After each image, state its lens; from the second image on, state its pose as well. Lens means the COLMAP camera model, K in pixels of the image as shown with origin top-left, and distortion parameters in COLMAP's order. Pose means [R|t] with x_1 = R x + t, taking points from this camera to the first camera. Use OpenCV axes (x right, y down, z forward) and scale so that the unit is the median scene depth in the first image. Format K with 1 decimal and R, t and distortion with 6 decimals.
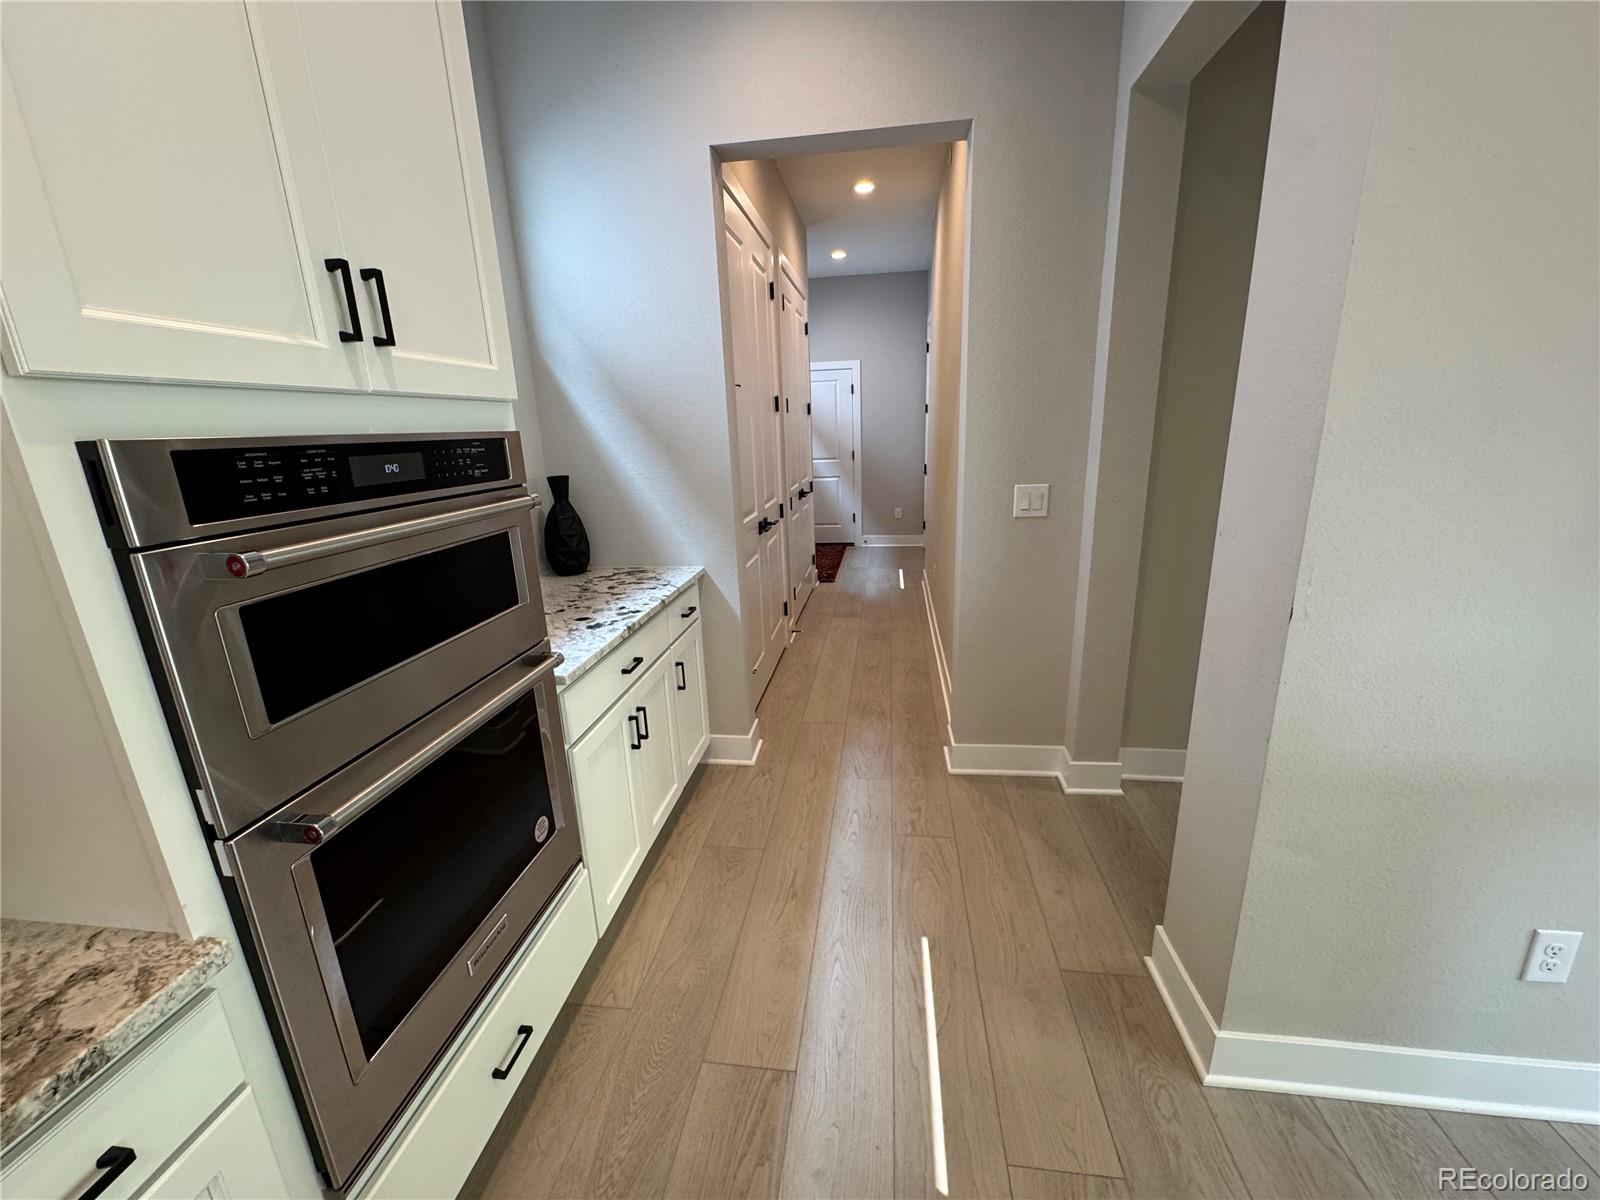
lens RADIAL K [[639.5, 0, 797.0], [0, 639.5, 602.9], [0, 0, 1]] dist [-0.003197, 0.000594]
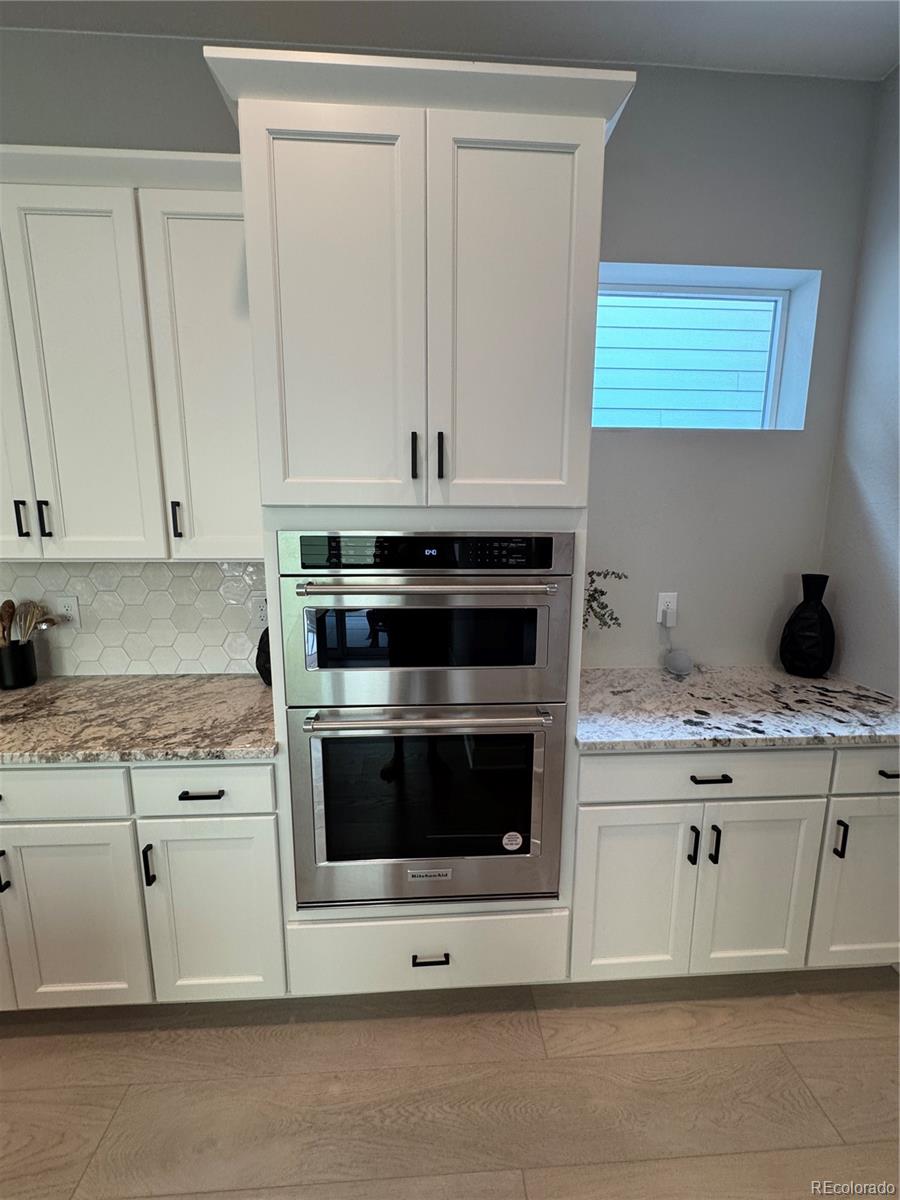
lens RADIAL K [[479.6, 0, 454.2], [0, 479.6, 600.8], [0, 0, 1]] dist [-0.003197, 0.000594]
pose [[0.192348, 0.191796, -0.962402, 0.317942], [-0.272247, 0.952648, 0.135440, -0.155025], [0.942807, 0.235959, 0.235455, 0.452601]]
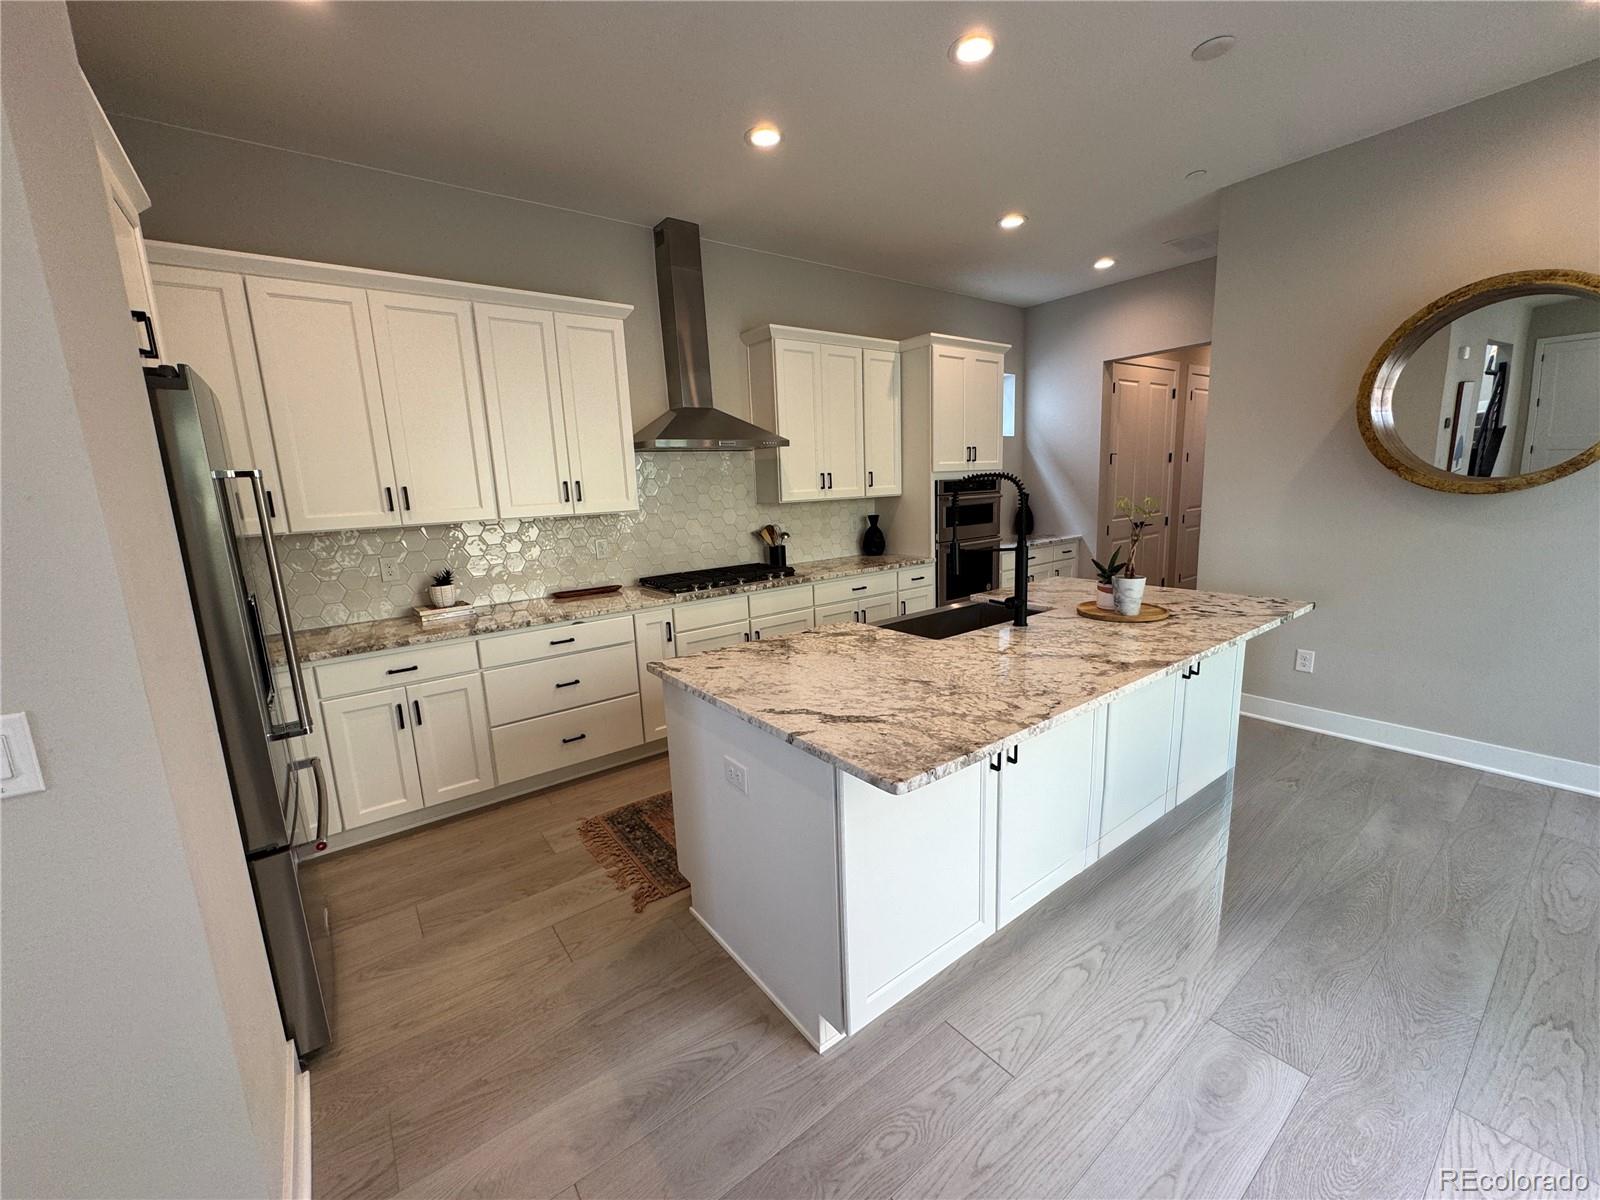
lens RADIAL K [[639.5, 0, 803.1], [0, 639.5, 601.0], [0, 0, 1]] dist [-0.003197, 0.000594]
pose [[0.711122, 0.133101, -0.690354, 1.092458], [-0.170046, 0.985325, 0.014811, 0.452694], [0.682195, 0.106860, 0.723320, -1.864538]]
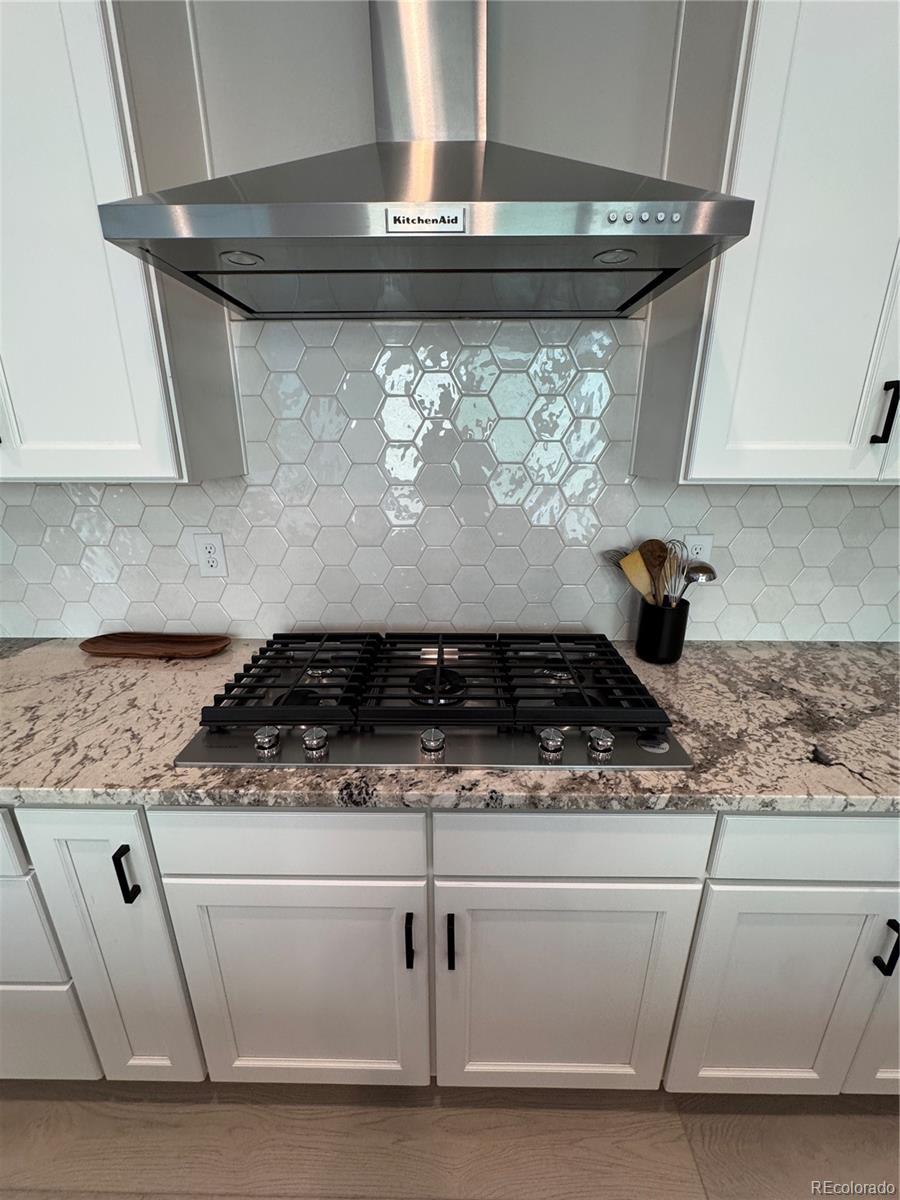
lens RADIAL K [[479.6, 0, 447.3], [0, 479.6, 600.0], [0, 0, 1]] dist [-0.003197, 0.000594]
pose [[0.128172, 0.338113, -0.932337, -0.153105], [-0.270220, 0.916428, 0.295196, 0.174531], [0.954229, 0.214100, 0.208825, -0.571029]]
